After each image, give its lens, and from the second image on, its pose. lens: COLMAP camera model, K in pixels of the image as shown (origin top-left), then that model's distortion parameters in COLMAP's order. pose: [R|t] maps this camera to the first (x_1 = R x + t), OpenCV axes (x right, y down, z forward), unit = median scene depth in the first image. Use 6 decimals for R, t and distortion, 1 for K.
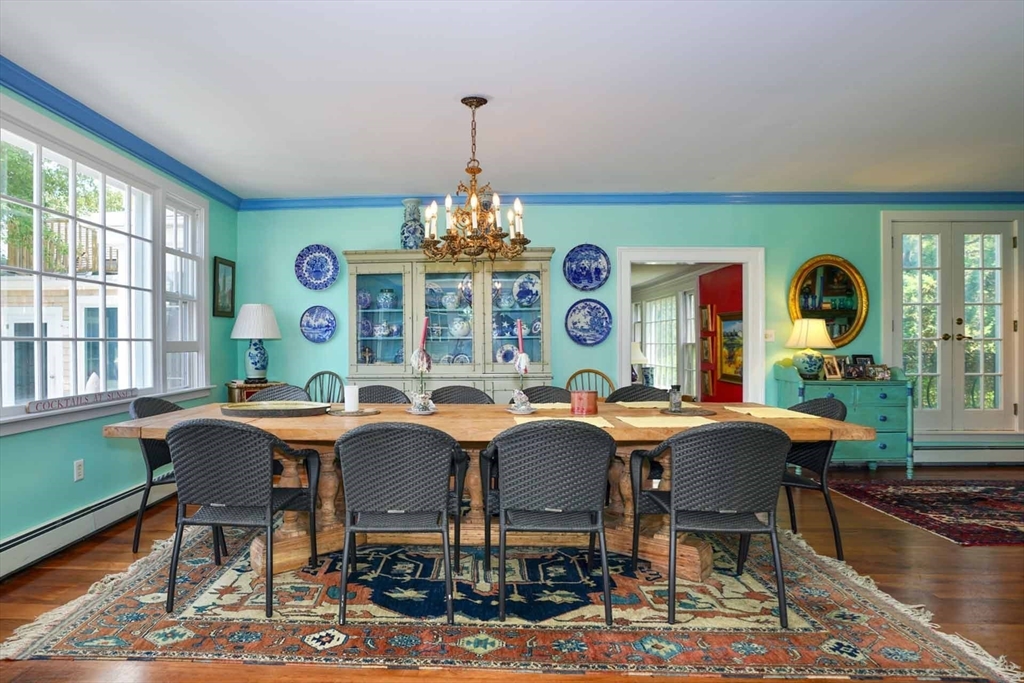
lens RADIAL K [[586.6, 0, 474.7], [0, 586.6, 343.7], [0, 0, 1]] dist [-0.050387, 0.001267]
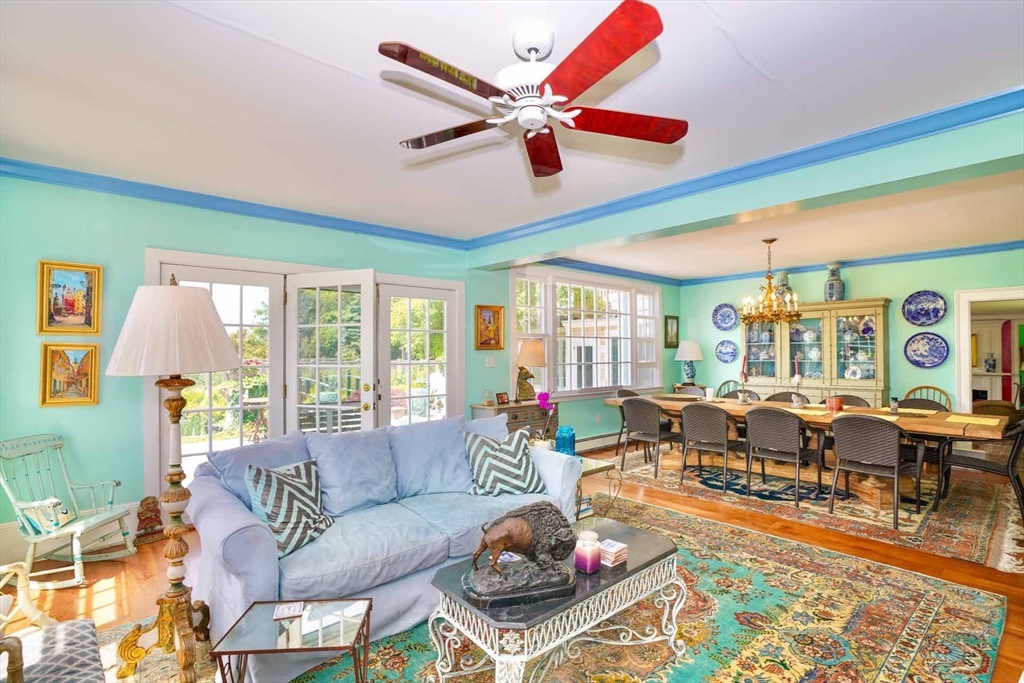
lens RADIAL K [[514.3, 0, 514.5], [0, 514.3, 346.0], [0, 0, 1]] dist [-0.025276, 0.000577]
pose [[0.691483, -0.009018, -0.722337, 0.383220], [0.002633, 0.999947, -0.009964, -0.037885], [0.722388, 0.004988, 0.691470, -0.455893]]
